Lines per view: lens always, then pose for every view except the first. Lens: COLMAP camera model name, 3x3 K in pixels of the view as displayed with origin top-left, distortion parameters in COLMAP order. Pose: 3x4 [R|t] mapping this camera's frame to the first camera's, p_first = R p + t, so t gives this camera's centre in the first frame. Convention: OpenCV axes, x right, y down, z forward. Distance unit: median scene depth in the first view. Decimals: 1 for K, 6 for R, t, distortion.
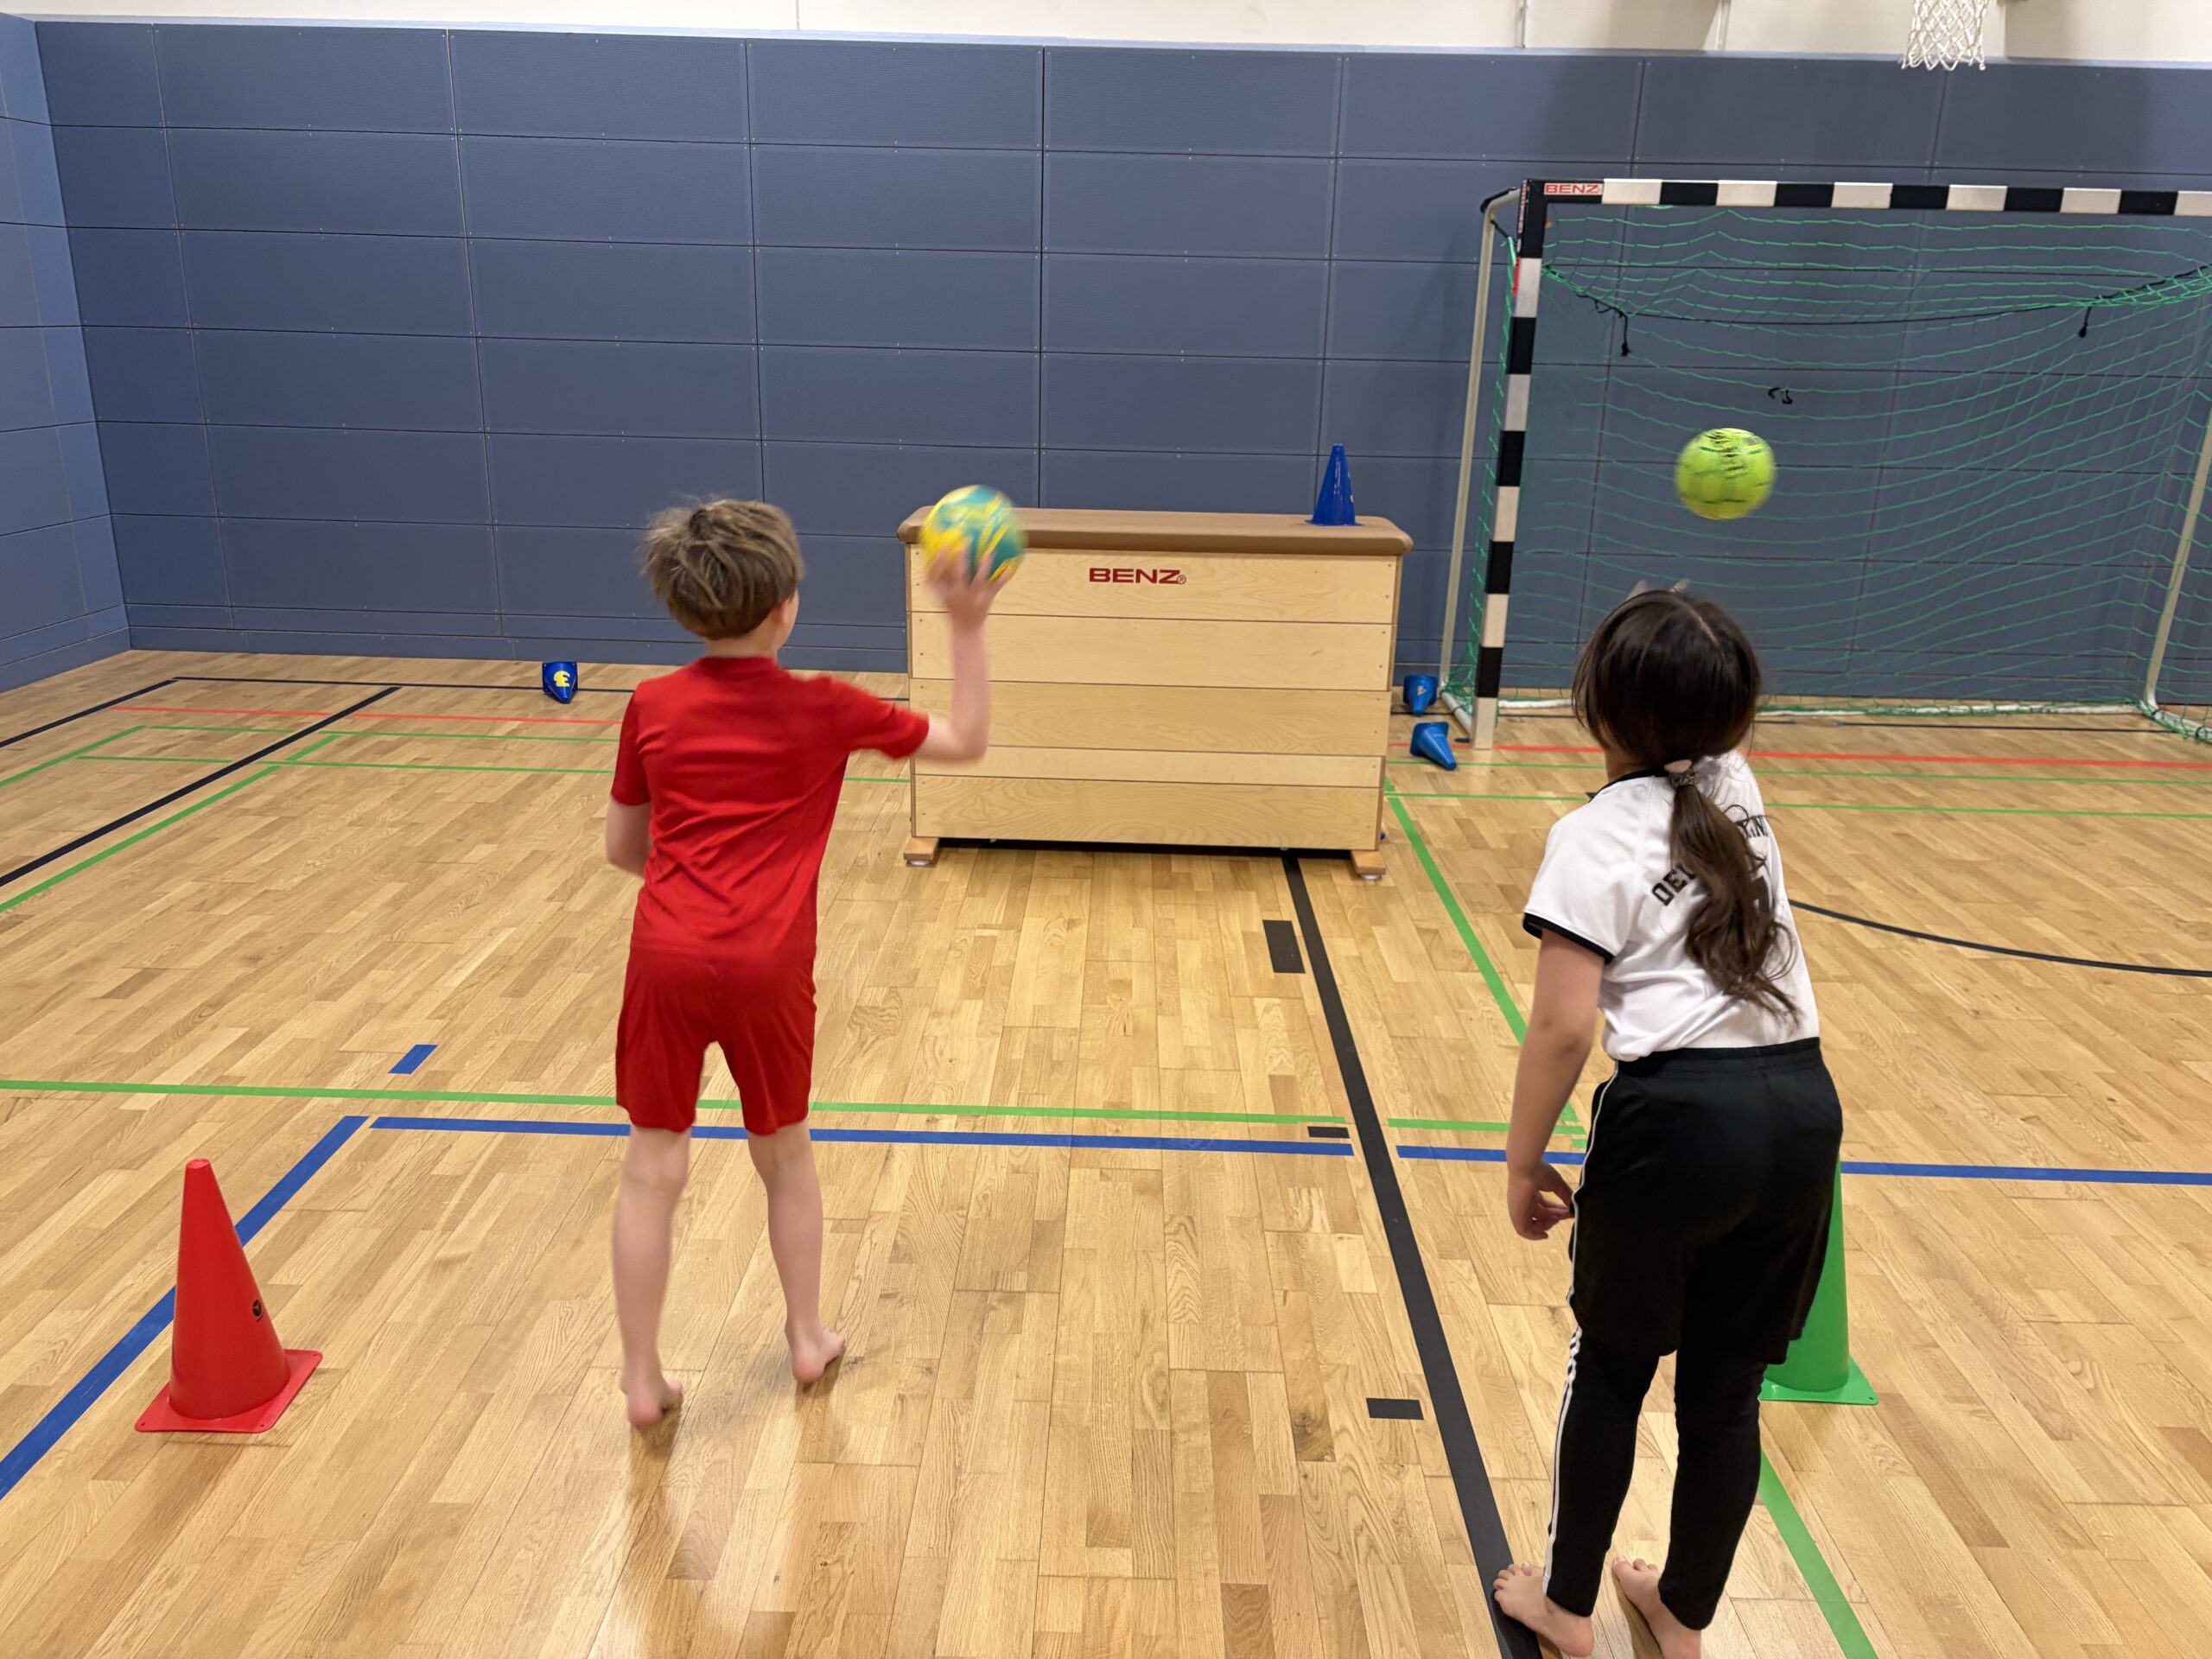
lens RADIAL K [[1663.9, 0, 1112.5], [0, 1663.9, 840.7], [0, 0, 1]] dist [0.054195, -0.052345]
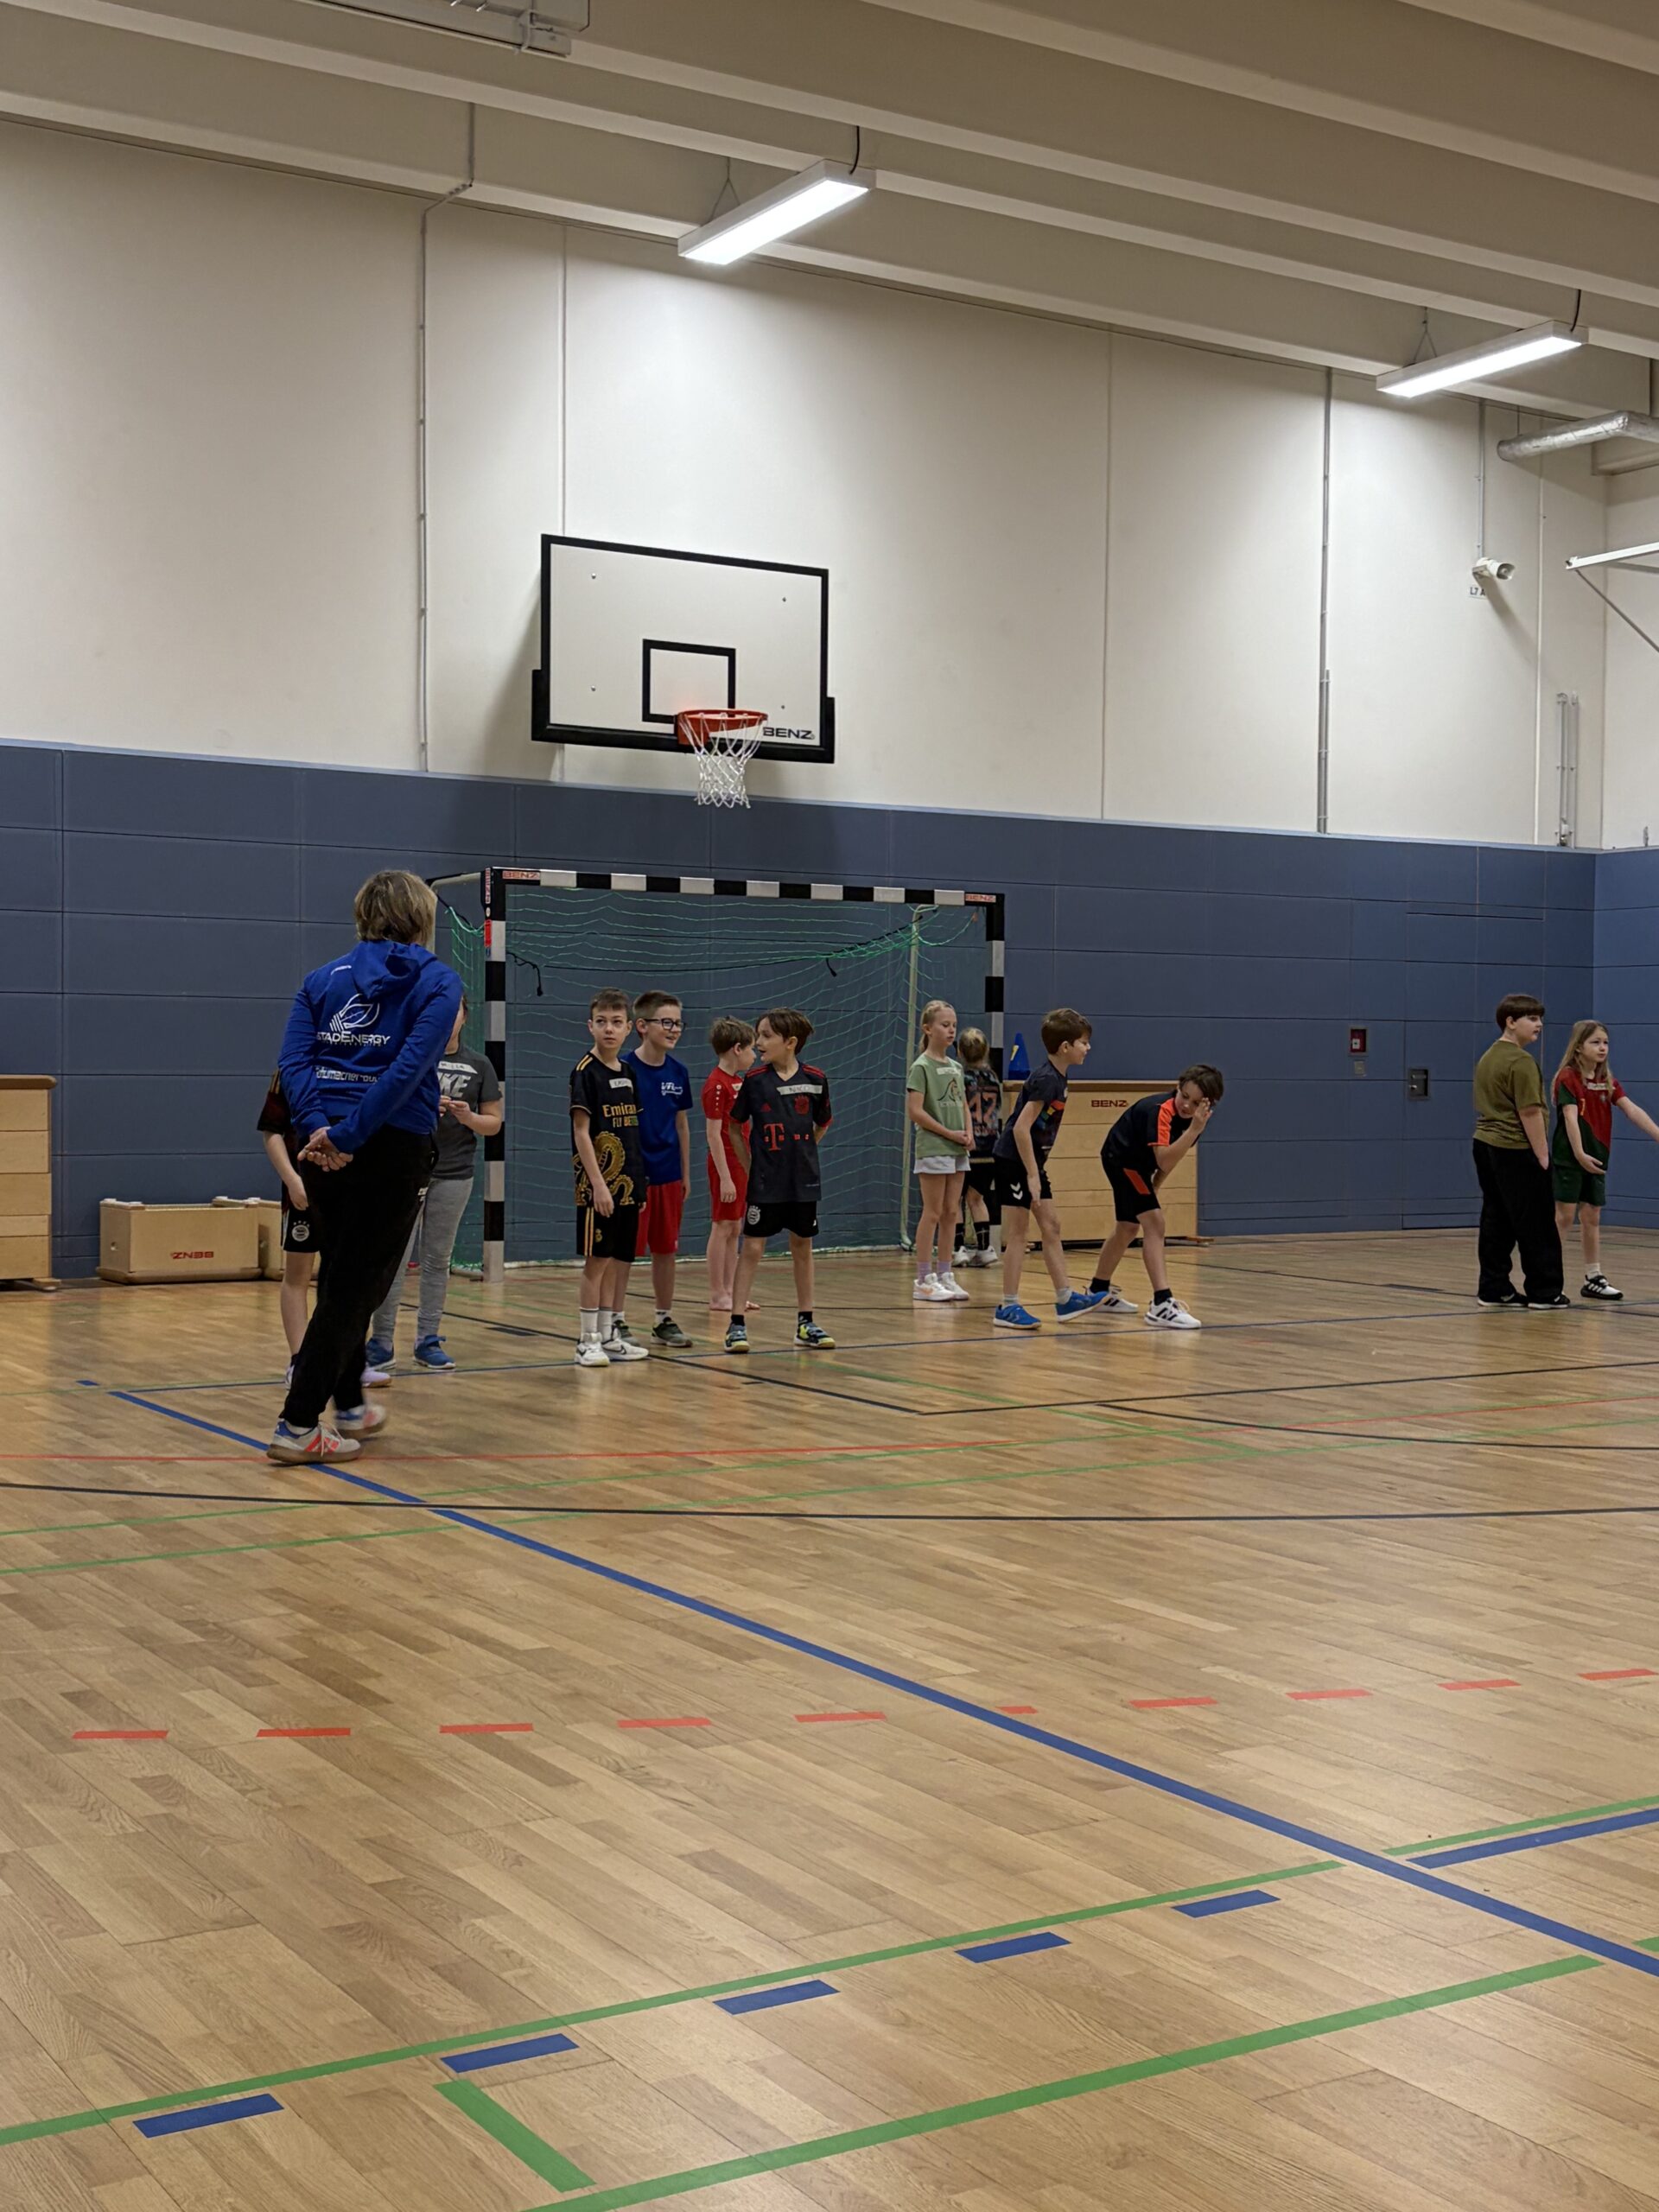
lens RADIAL K [[2641.2, 0, 819.6], [0, 2641.2, 1103.5], [0, 0, 1]] dist [0.233552, -0.828720]
pose [[0.841628, -0.025673, 0.539447, -0.717735], [0.171898, 0.959655, -0.222518, 0.334342], [-0.511971, 0.280007, 0.812085, -0.882728]]
